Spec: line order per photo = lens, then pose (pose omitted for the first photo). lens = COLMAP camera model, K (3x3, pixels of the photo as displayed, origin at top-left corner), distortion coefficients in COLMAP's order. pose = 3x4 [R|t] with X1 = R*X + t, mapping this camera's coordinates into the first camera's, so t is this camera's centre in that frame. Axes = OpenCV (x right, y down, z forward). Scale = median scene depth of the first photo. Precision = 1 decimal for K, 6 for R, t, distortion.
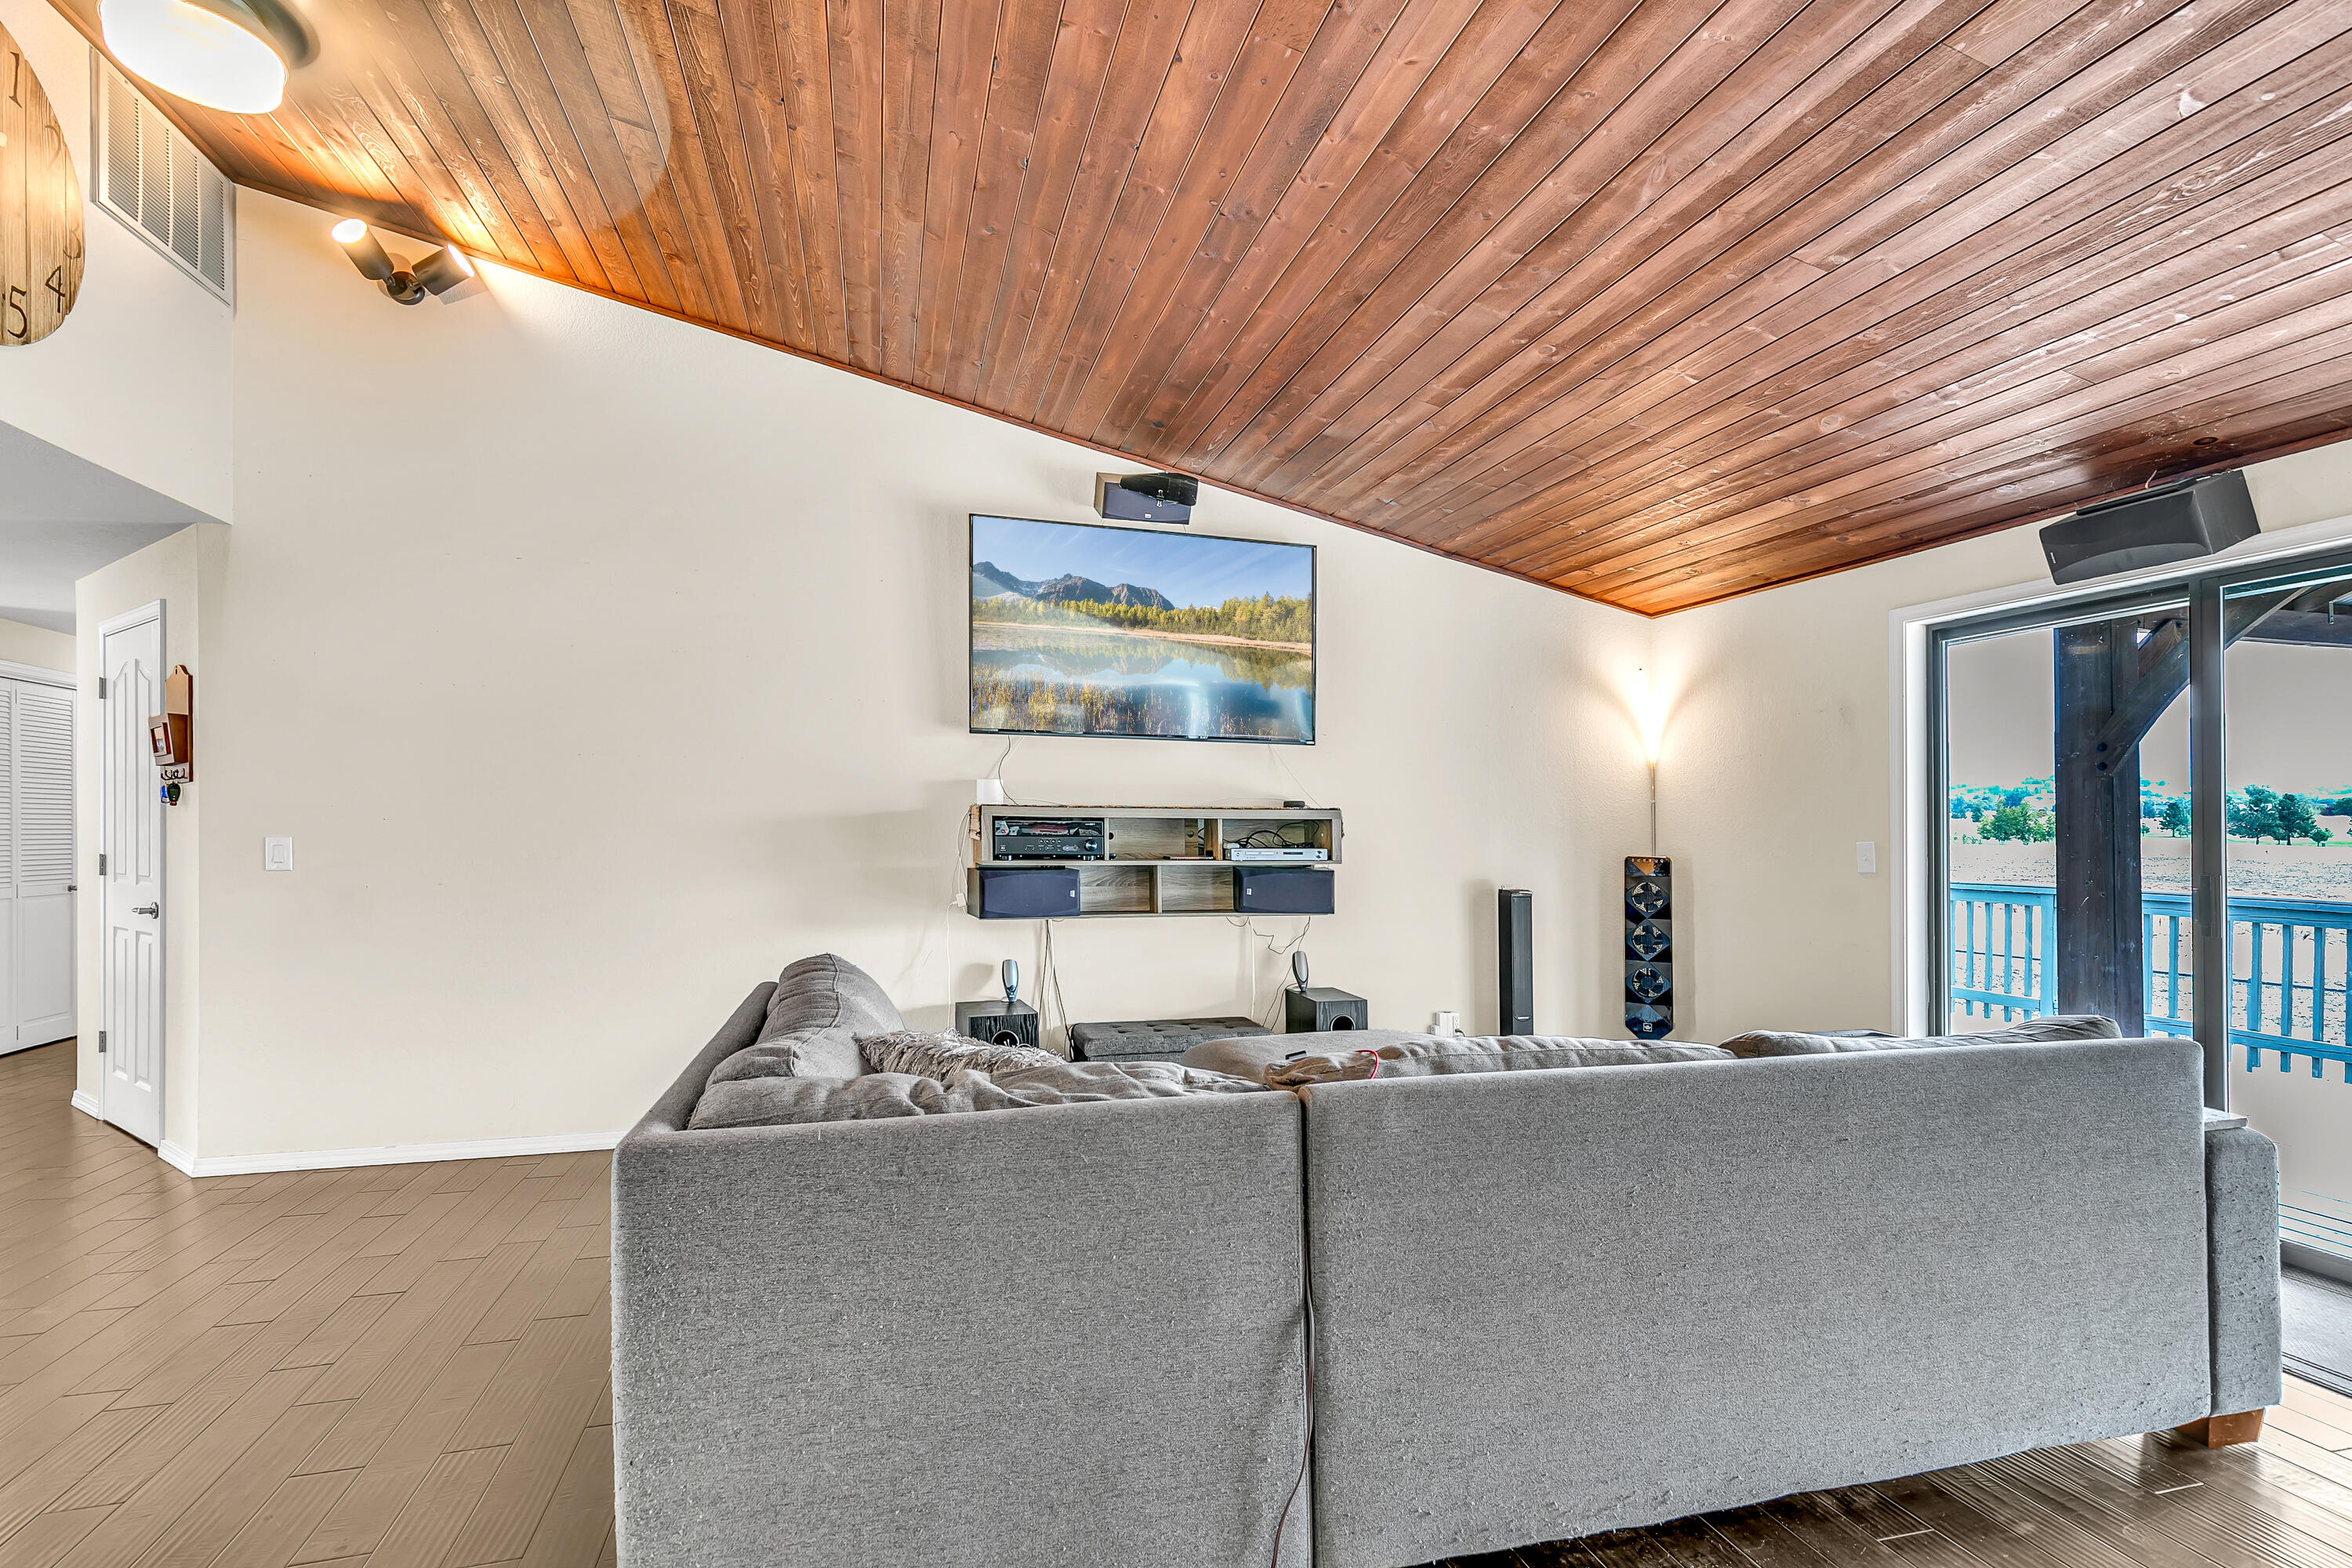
lens RADIAL K [[1075.7, 0, 1179.9], [0, 1075.7, 807.2], [0, 0, 1]] dist [0.004829, -0.000246]
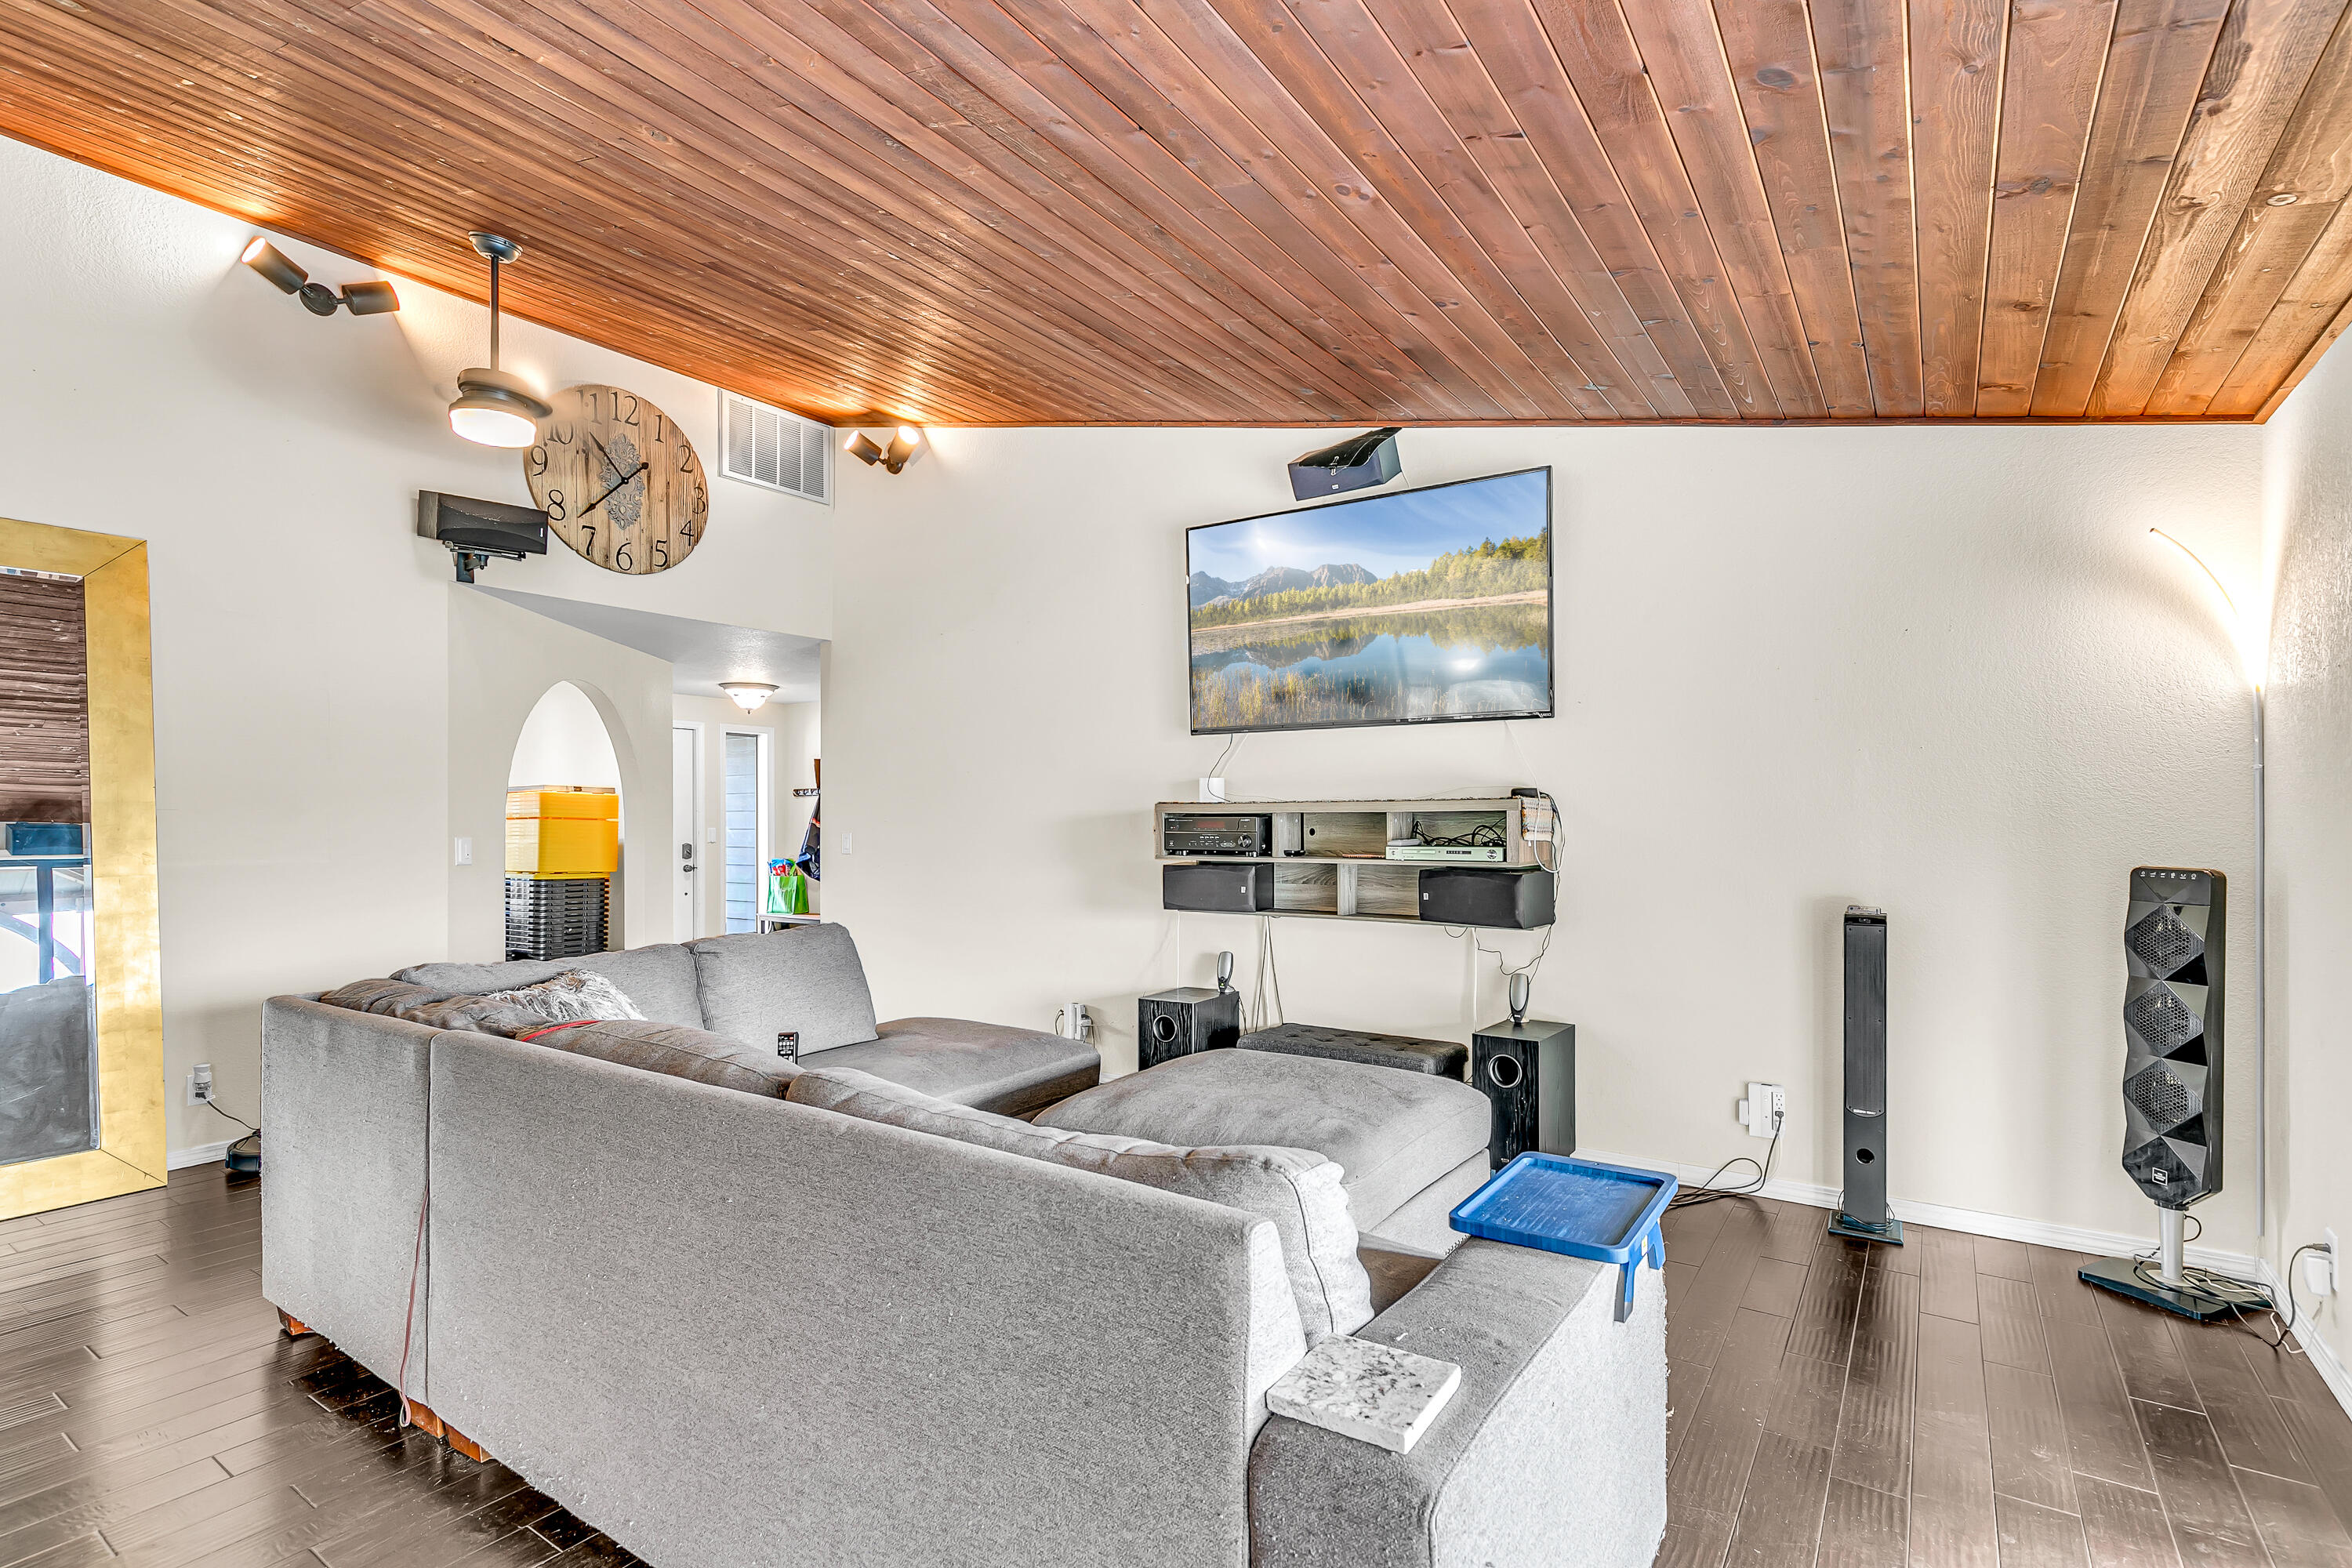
lens RADIAL K [[1075.7, 0, 1179.9], [0, 1075.7, 807.2], [0, 0, 1]] dist [0.004829, -0.000246]
pose [[0.658065, -0.020073, -0.752694, 0.577672], [0.024402, 0.999688, -0.005325, 0.007100], [0.752566, -0.014863, 0.658349, 0.284701]]
